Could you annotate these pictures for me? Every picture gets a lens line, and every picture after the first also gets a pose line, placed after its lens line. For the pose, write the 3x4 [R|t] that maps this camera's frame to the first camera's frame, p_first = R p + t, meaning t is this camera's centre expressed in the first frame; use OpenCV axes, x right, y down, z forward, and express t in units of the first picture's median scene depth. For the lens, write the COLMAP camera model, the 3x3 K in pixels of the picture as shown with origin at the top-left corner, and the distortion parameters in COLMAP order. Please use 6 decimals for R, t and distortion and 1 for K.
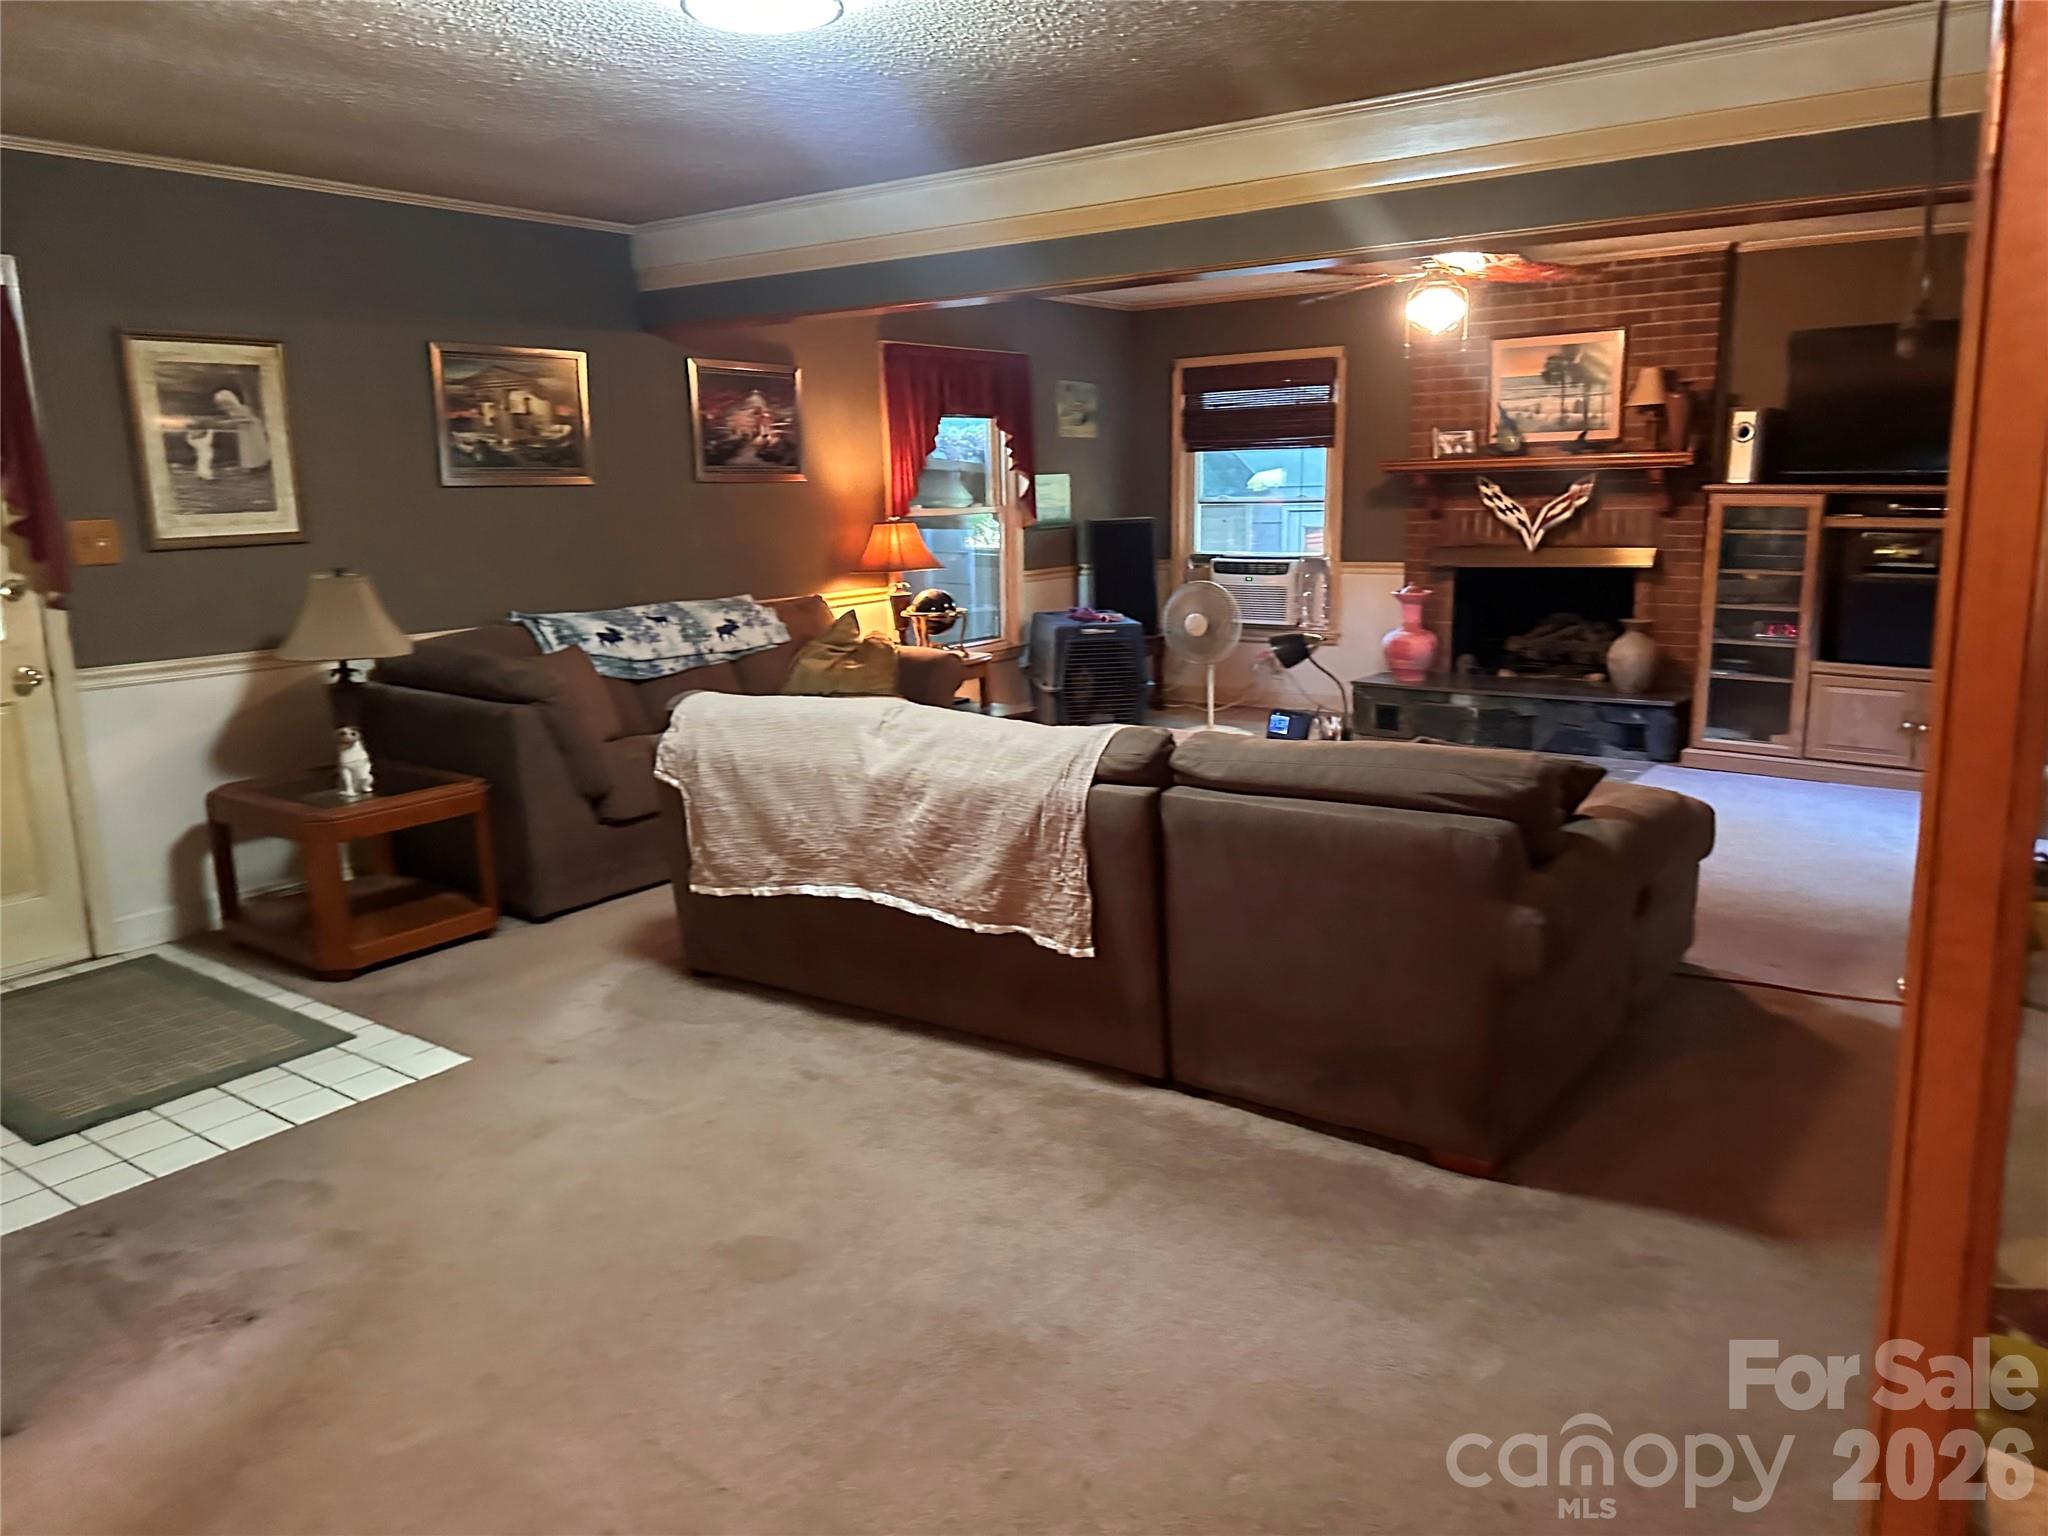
lens RADIAL K [[1460.8, 0, 1024.0], [0, 1460.8, 768.0], [0, 0, 1]] dist [0.217218, -0.288216]
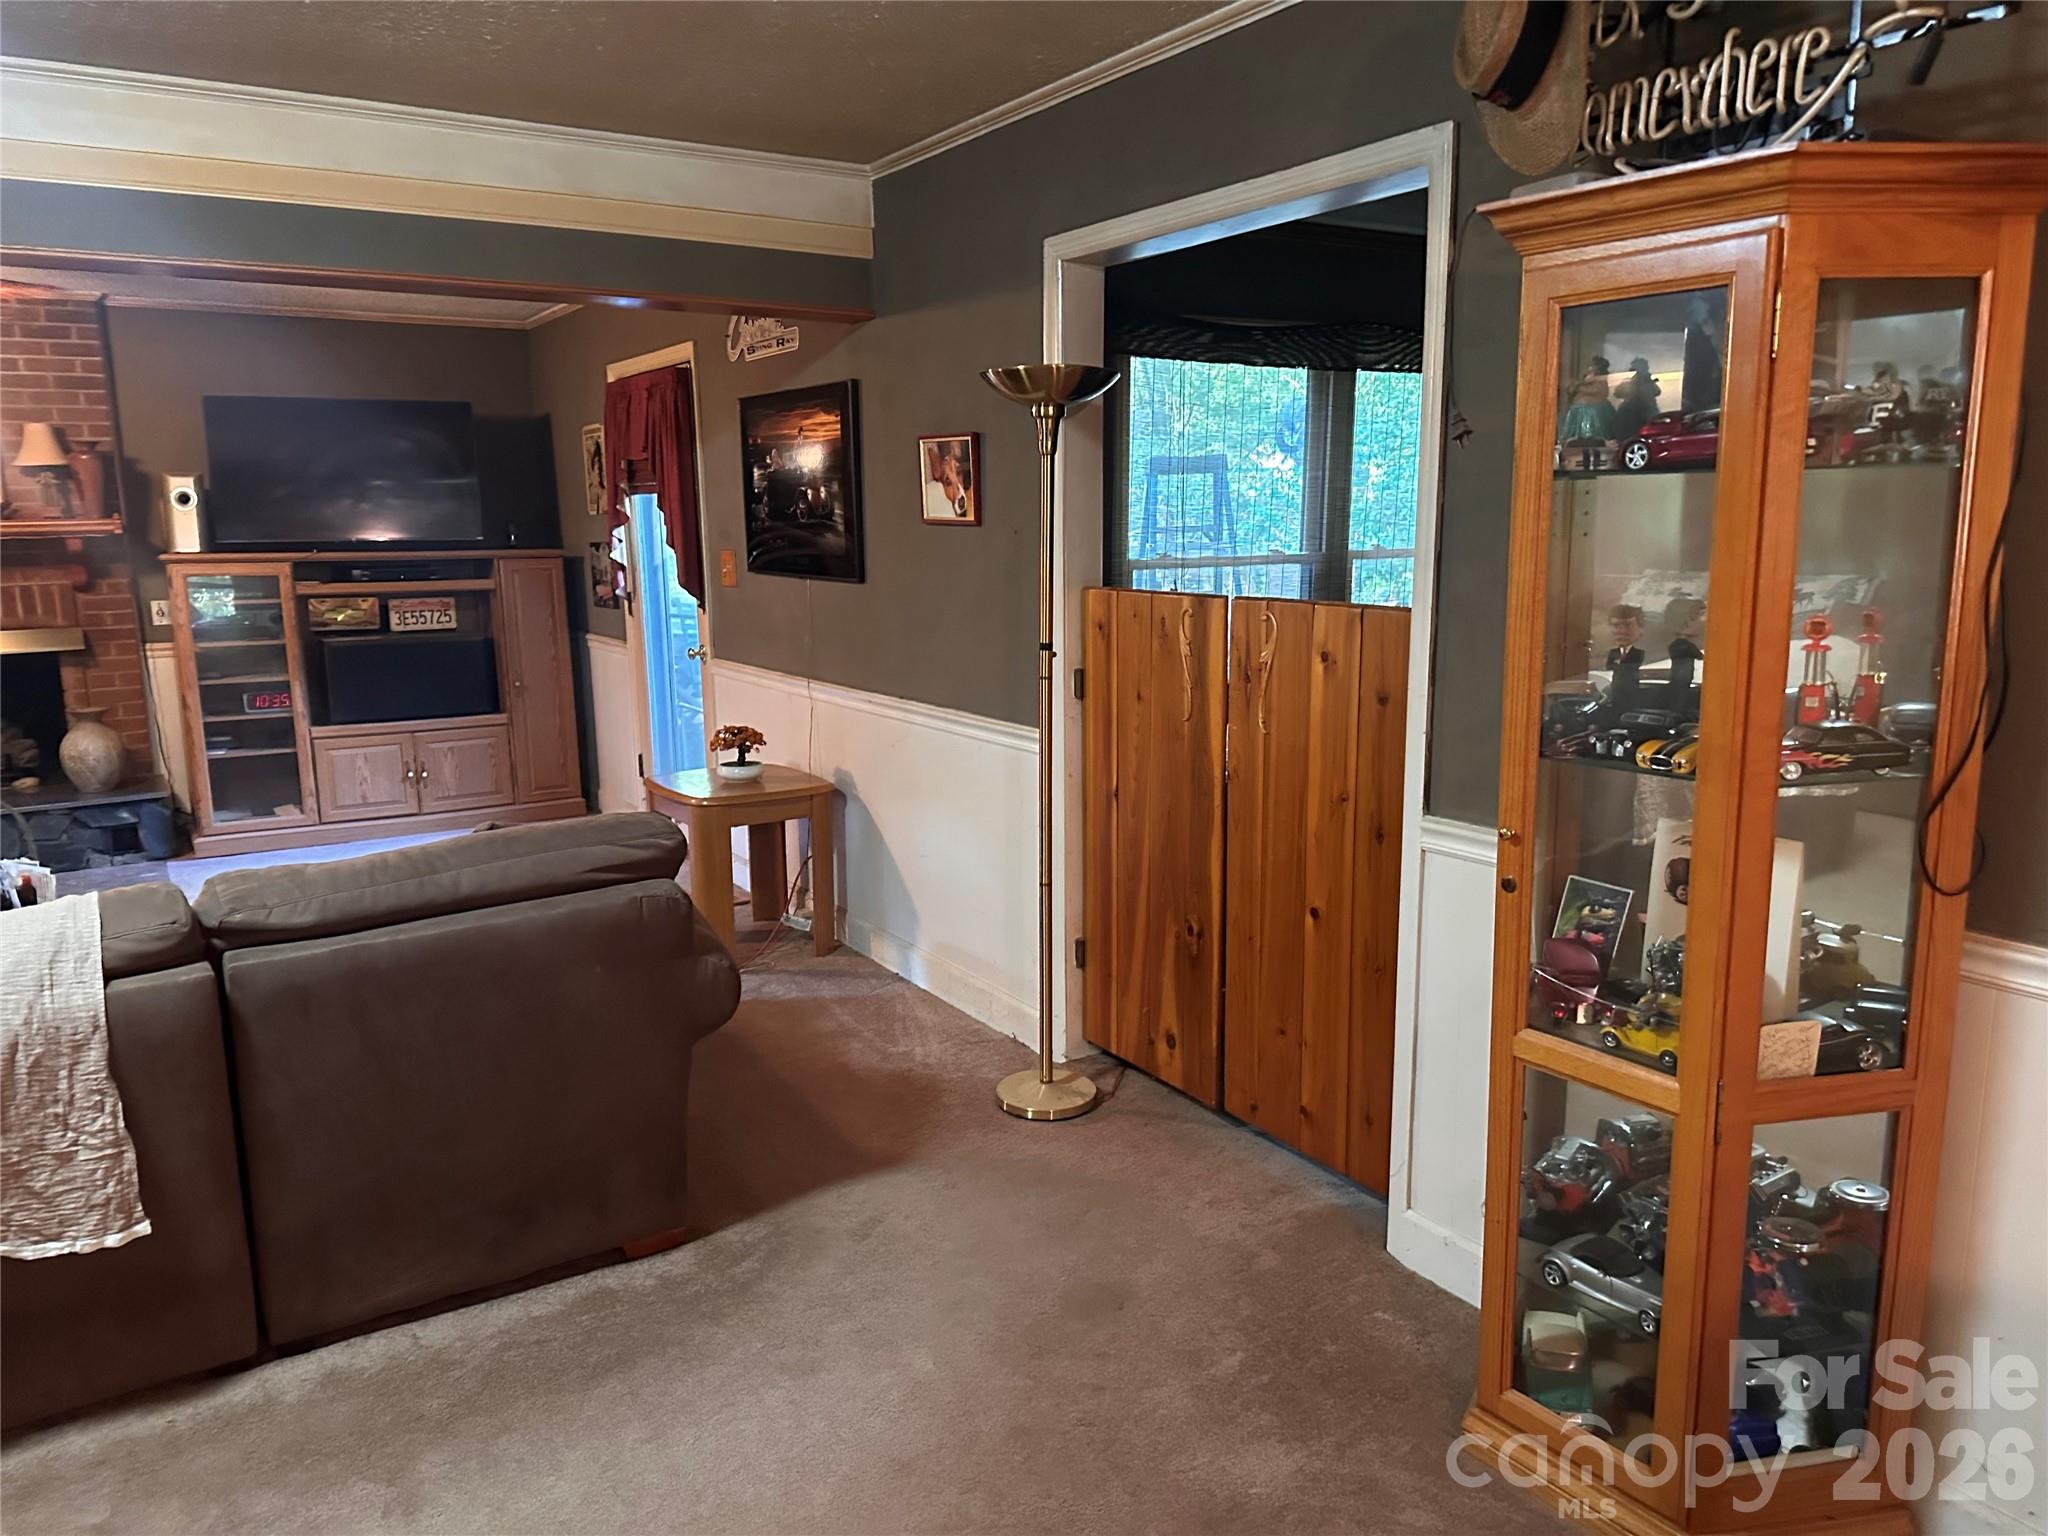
lens RADIAL K [[1493.2, 0, 1054.0], [0, 1493.2, 799.0], [0, 0, 1]] dist [0.007063, 0.003278]
pose [[0.371480, -0.169303, 0.912874, -0.241220], [0.194430, 0.975618, 0.101819, -0.034048], [-0.907854, 0.139666, 0.395340, 0.195090]]
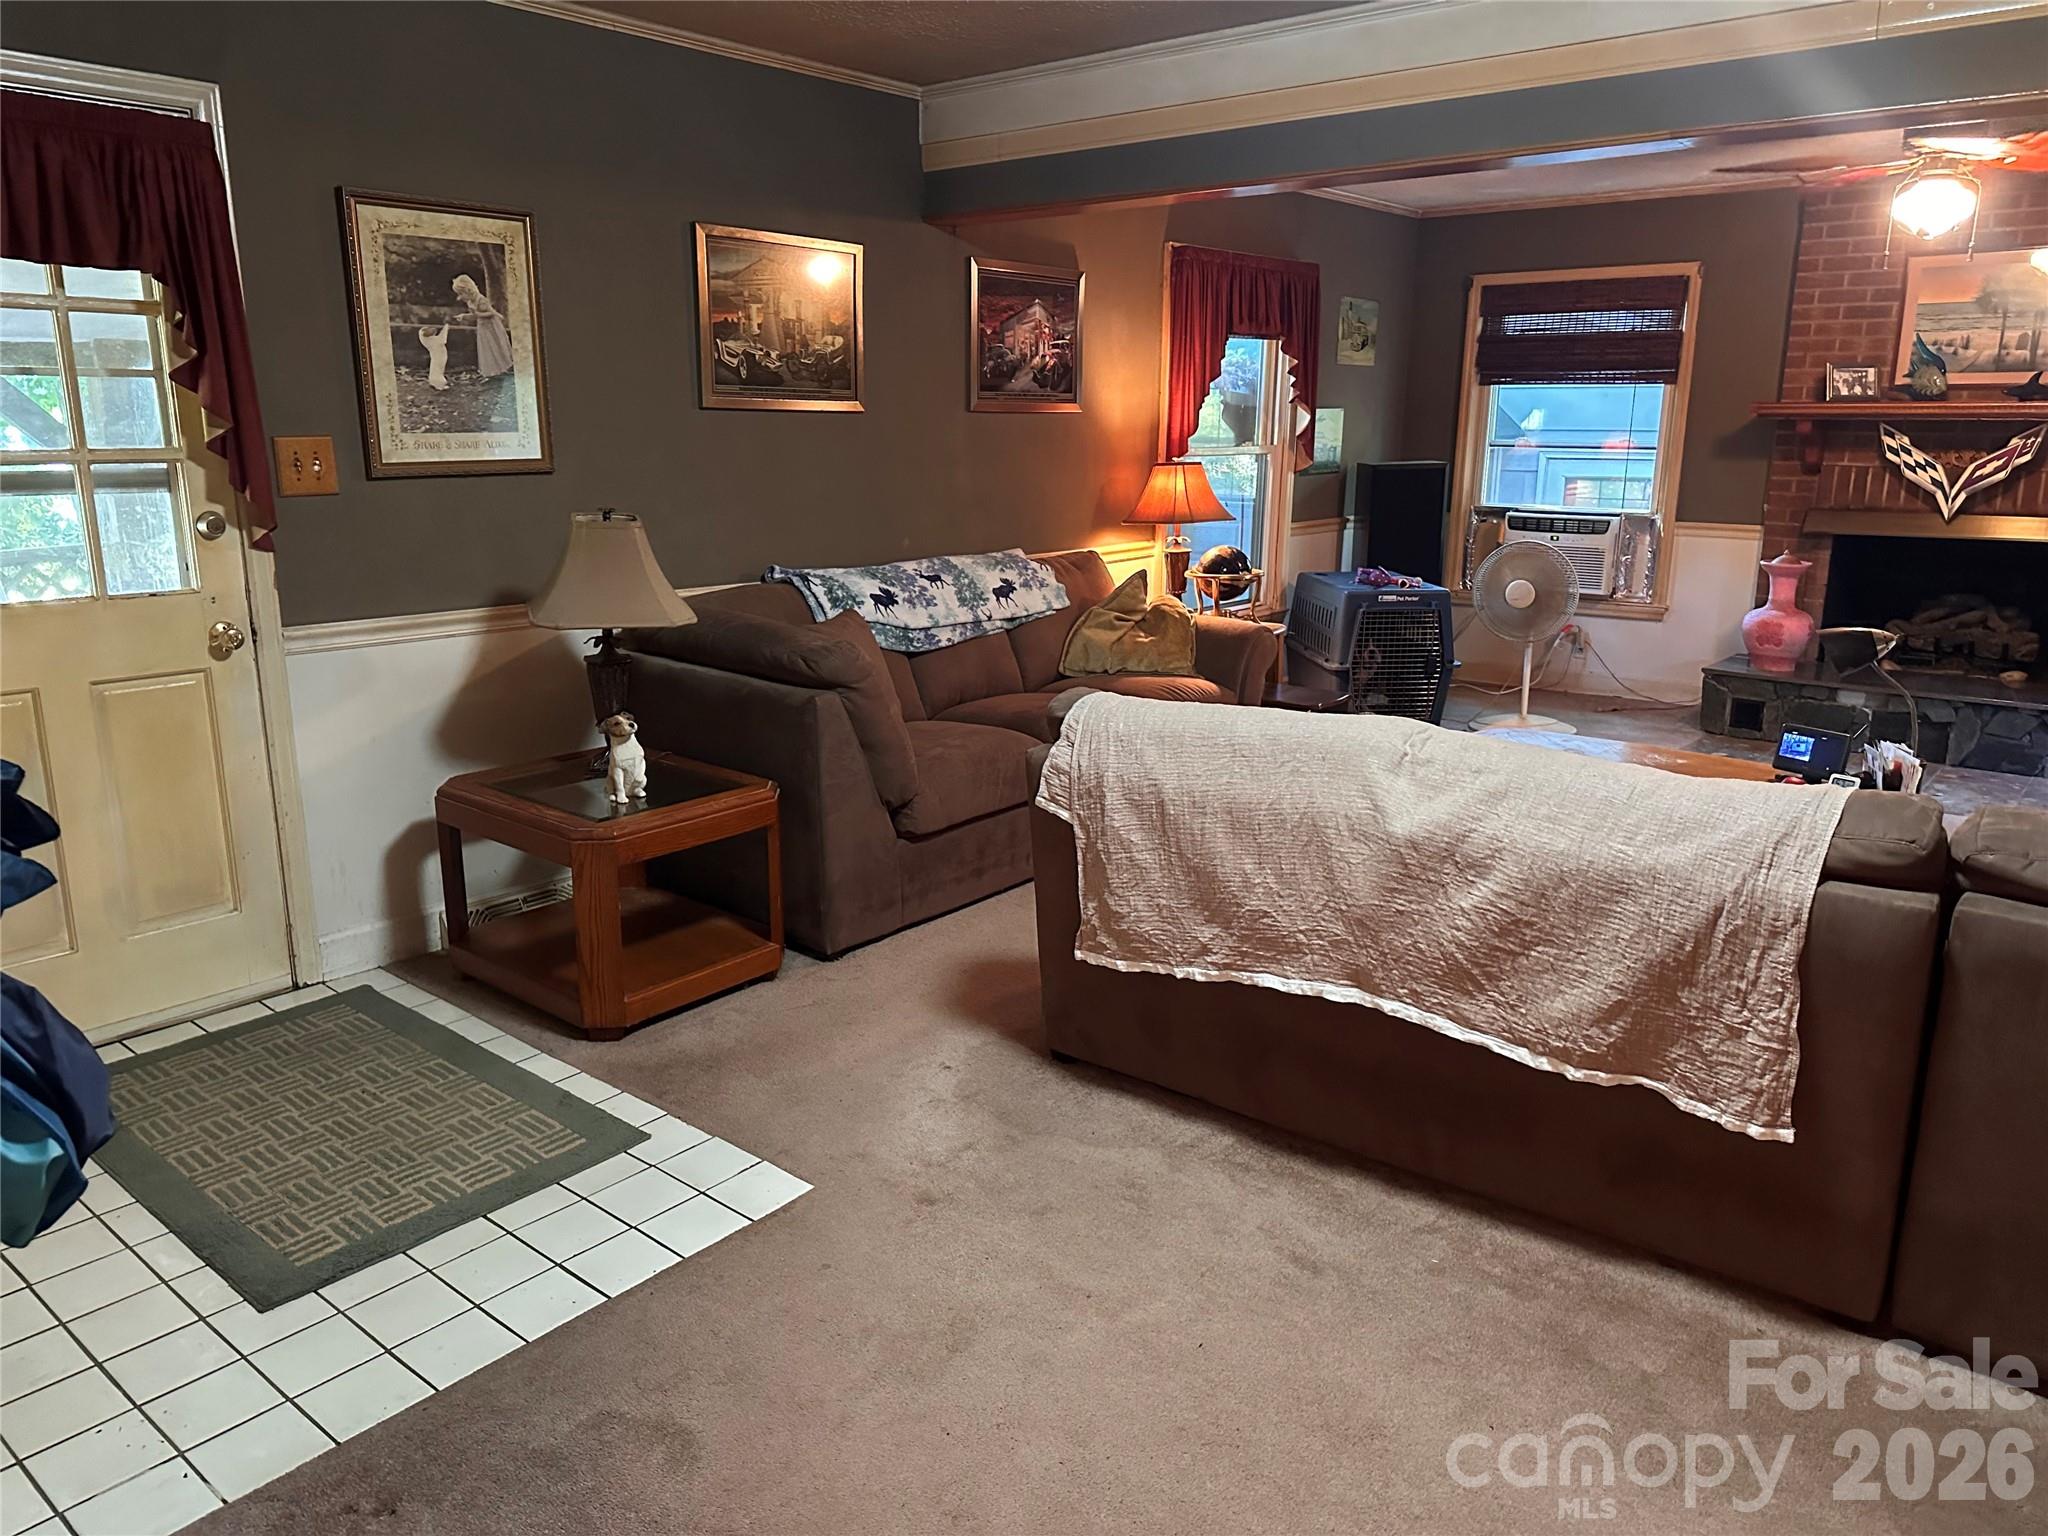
lens RADIAL K [[1460.8, 0, 1024.0], [0, 1460.8, 768.0], [0, 0, 1]] dist [0.217218, -0.288216]
pose [[0.998009, 0.040132, -0.048647, -0.162589], [-0.038216, 0.998480, 0.039709, -0.030983], [0.050167, -0.037771, 0.998026, 0.193258]]
